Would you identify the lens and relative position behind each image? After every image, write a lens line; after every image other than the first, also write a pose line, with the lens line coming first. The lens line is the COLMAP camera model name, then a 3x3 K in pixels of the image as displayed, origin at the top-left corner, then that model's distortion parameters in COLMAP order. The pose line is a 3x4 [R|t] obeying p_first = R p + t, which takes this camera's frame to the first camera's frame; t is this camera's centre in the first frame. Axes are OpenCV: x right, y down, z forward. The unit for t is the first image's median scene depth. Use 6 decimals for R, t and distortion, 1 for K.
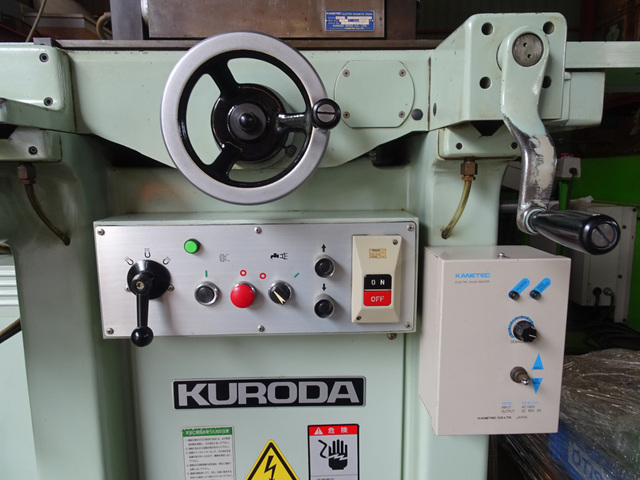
lens RADIAL K [[457.1, 0, 316.3], [0, 457.1, 227.7], [0, 0, 1]] dist [0.019309, 0.015894]
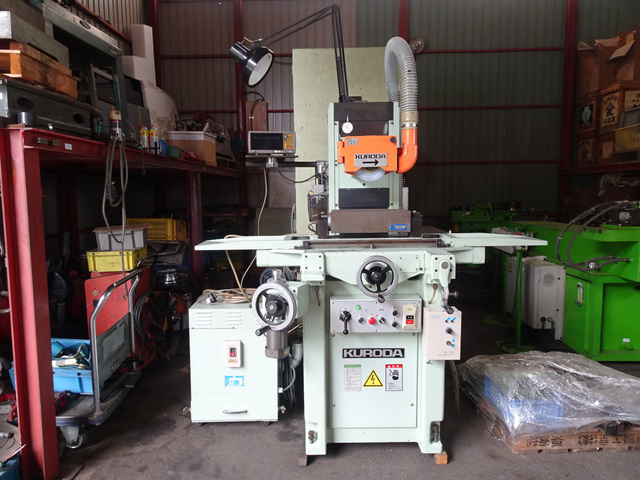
lens RADIAL K [[457.1, 0, 323.5], [0, 457.1, 240.5], [0, 0, 1]] dist [0.019309, 0.015894]
pose [[0.999776, 0.002430, -0.021014, -0.372778], [-0.002989, 0.999641, -0.026627, -0.307586], [0.020942, 0.026684, 0.999425, -2.077646]]
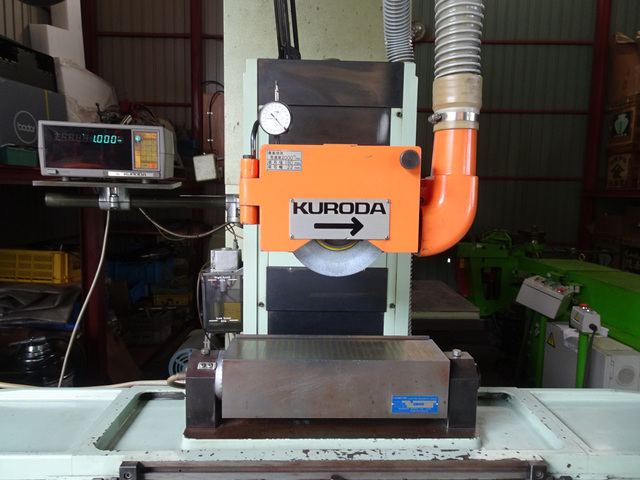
lens RADIAL K [[457.1, 0, 319.5], [0, 457.1, 242.2], [0, 0, 1]] dist [0.019309, 0.015894]
pose [[0.999504, 0.031258, 0.003852, -0.171132], [-0.031128, 0.999064, -0.030036, -0.837044], [-0.004787, 0.029902, 0.999541, -0.056064]]
